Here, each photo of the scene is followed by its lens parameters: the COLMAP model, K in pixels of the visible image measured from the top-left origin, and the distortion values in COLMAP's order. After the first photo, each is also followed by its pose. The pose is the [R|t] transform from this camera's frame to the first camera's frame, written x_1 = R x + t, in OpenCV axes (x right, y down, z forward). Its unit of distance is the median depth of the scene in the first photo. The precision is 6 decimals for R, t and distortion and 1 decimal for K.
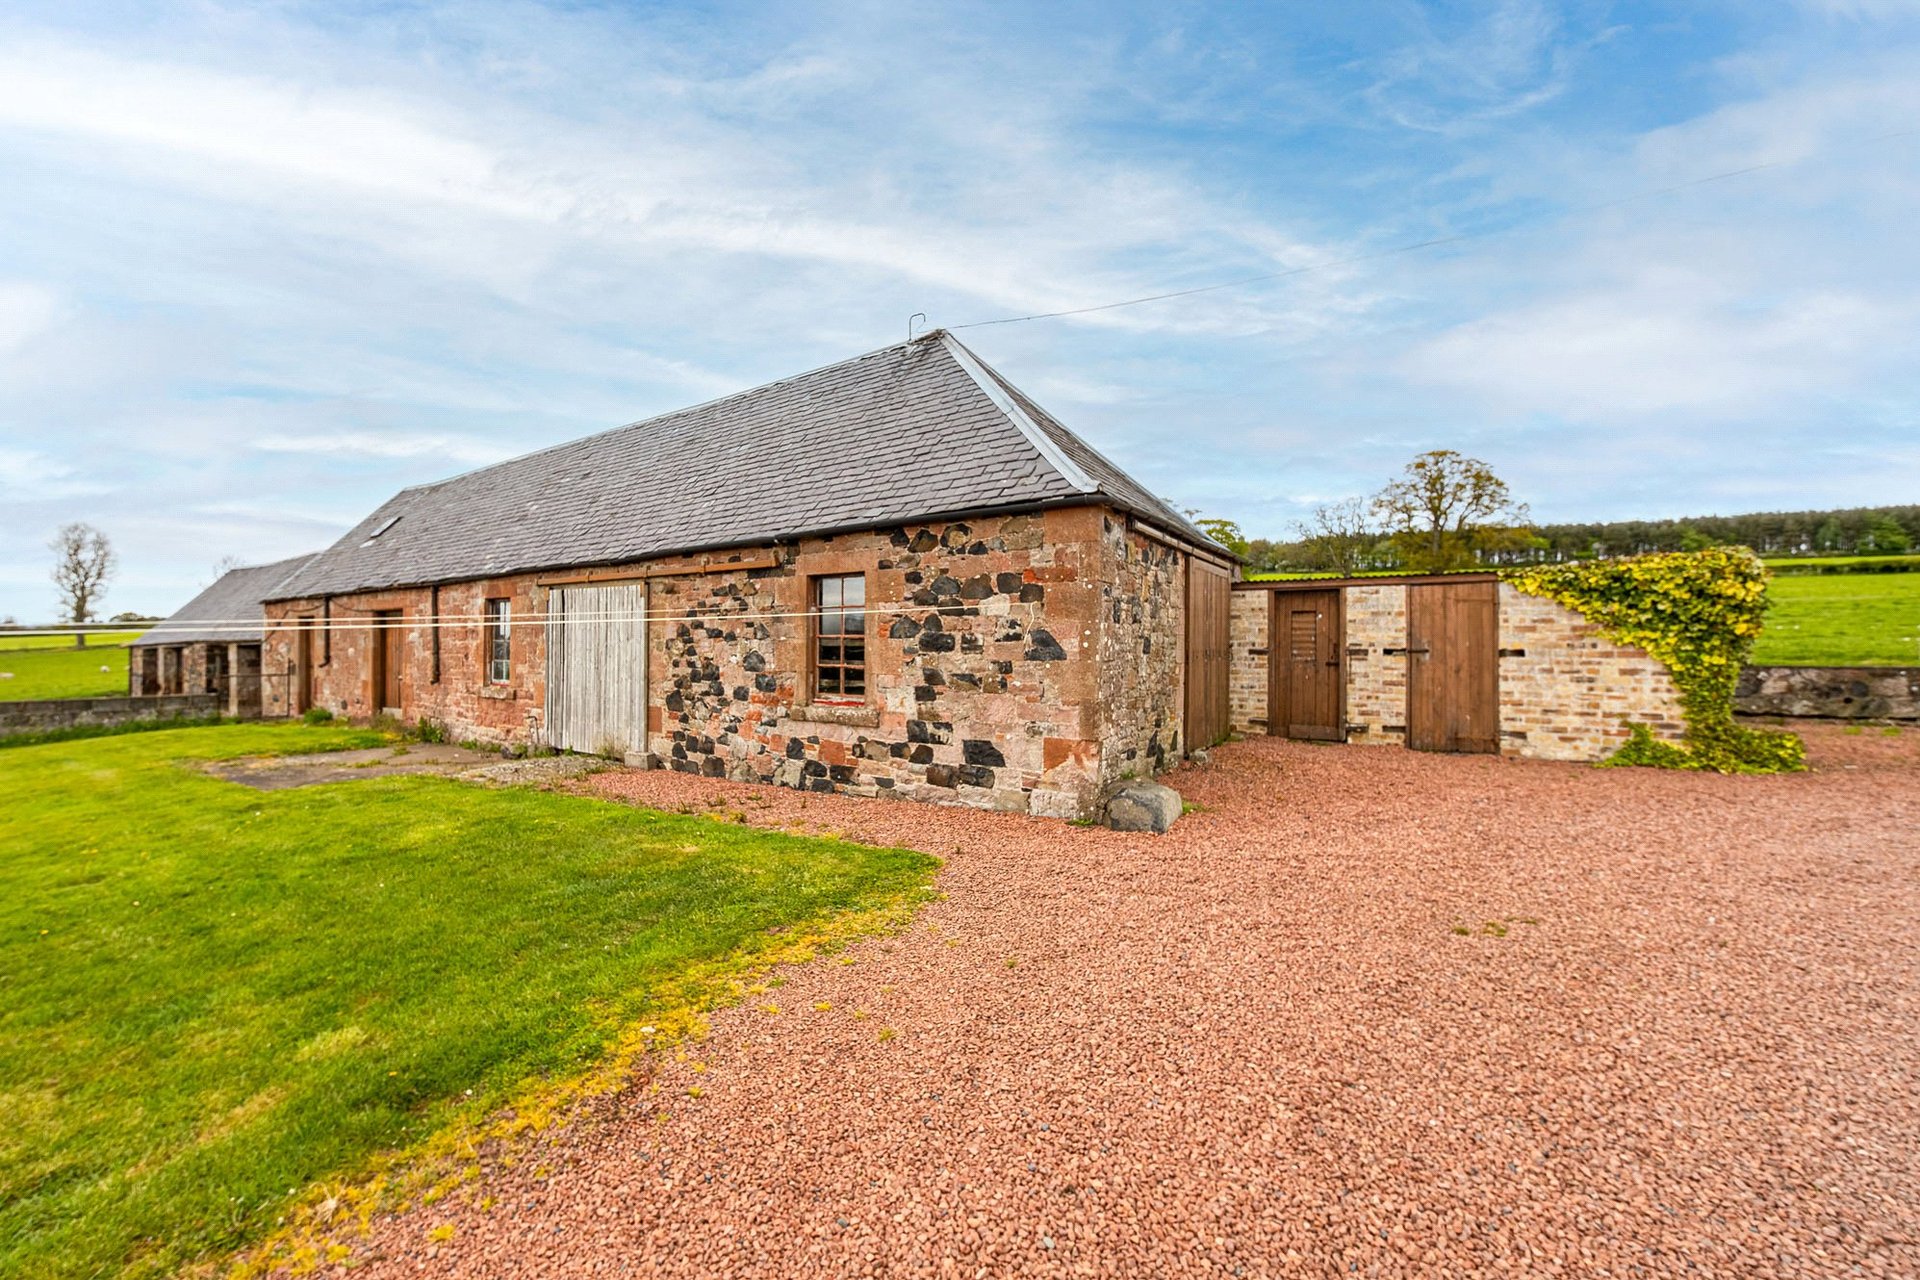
lens RADIAL K [[1286.8, 0, 906.7], [0, 1286.8, 574.5], [0, 0, 1]] dist [0.000550, 0.000030]
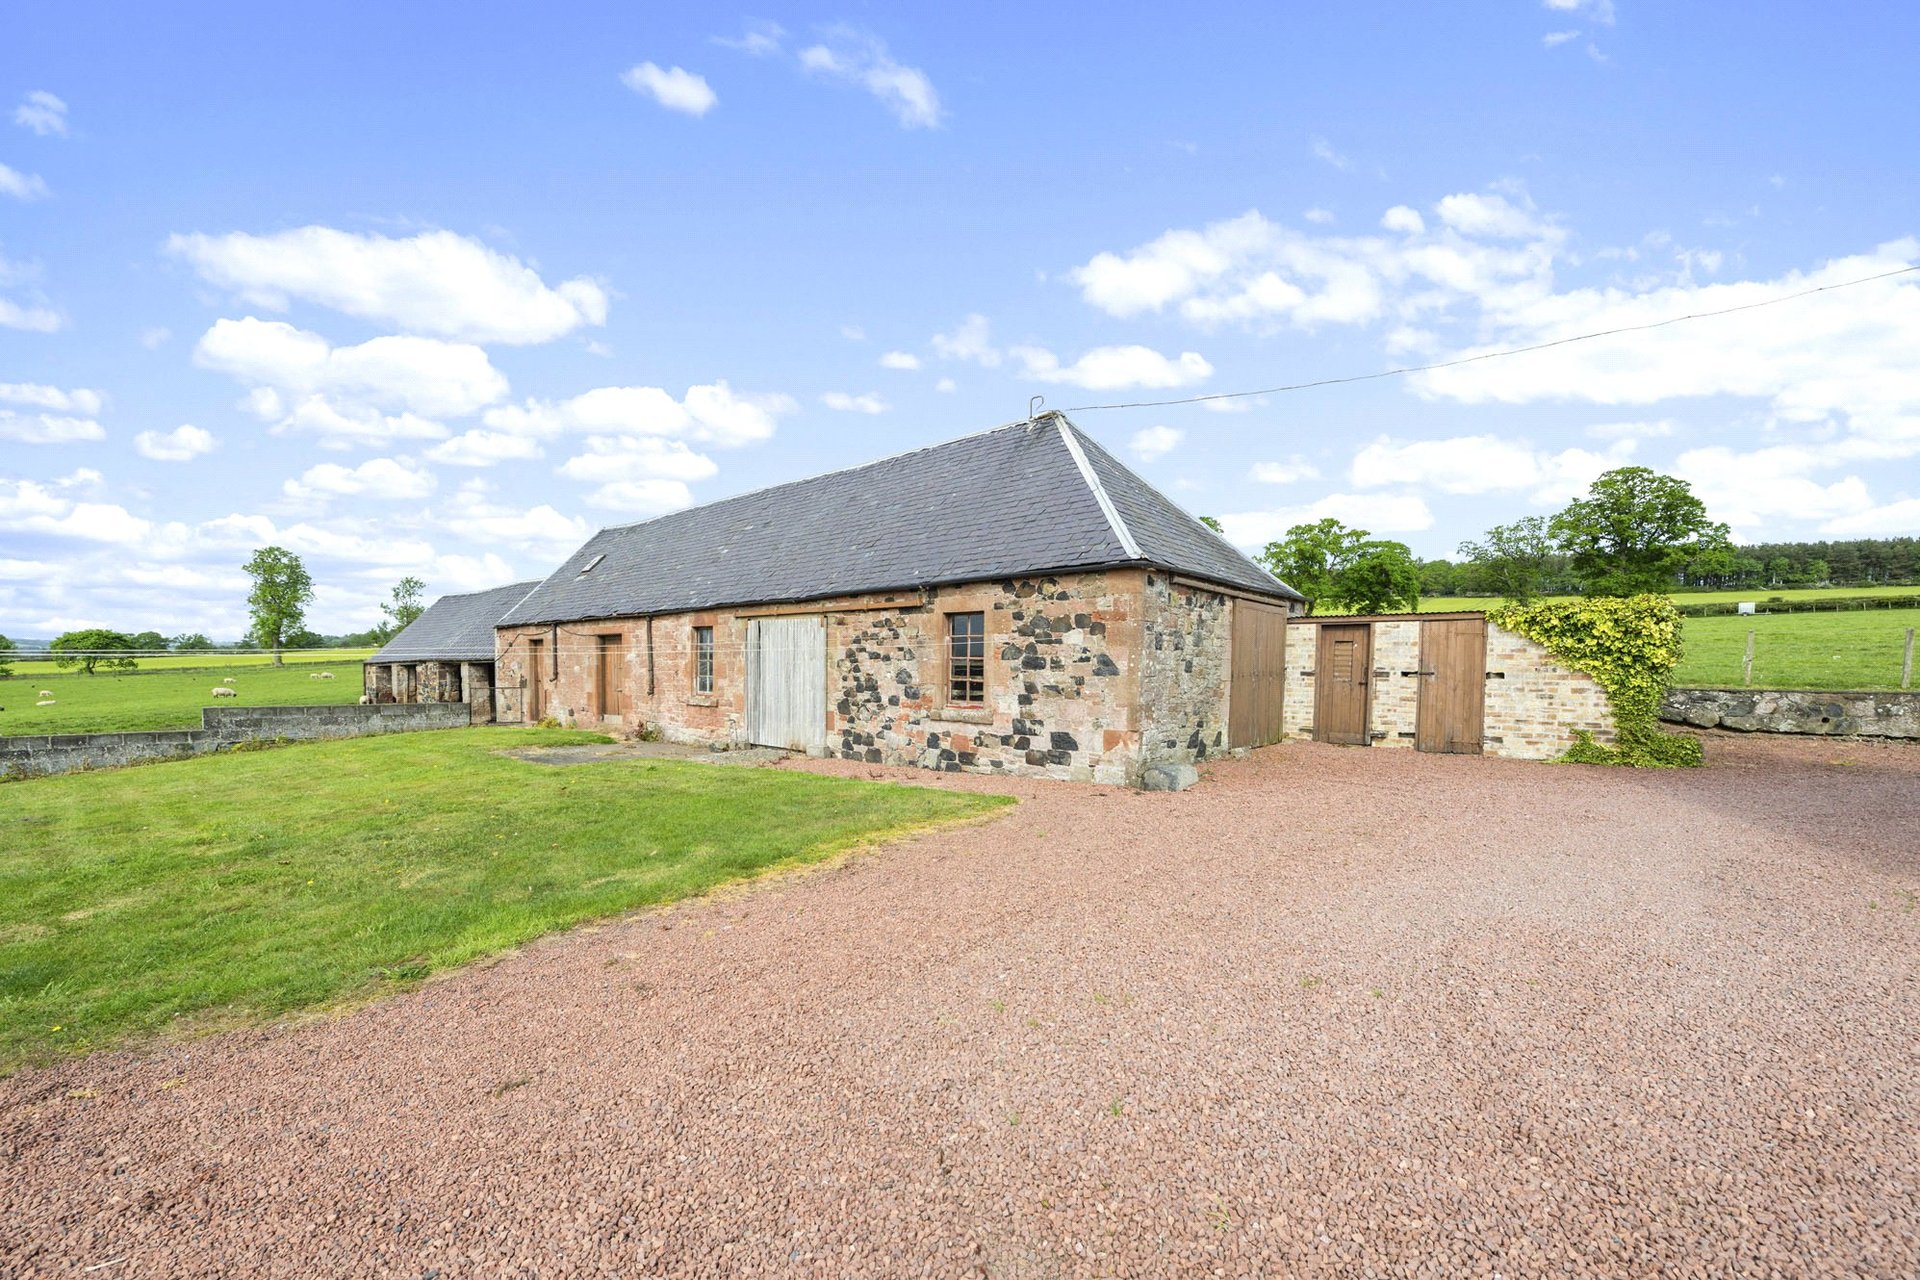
lens RADIAL K [[1286.8, 0, 906.7], [0, 1286.8, 574.5], [0, 0, 1]] dist [0.000550, 0.000030]
pose [[0.993145, 0.000073, -0.116891, 0.042541], [-0.002267, 0.999824, -0.018643, -0.014350], [0.116869, 0.018780, 0.992970, -0.343826]]
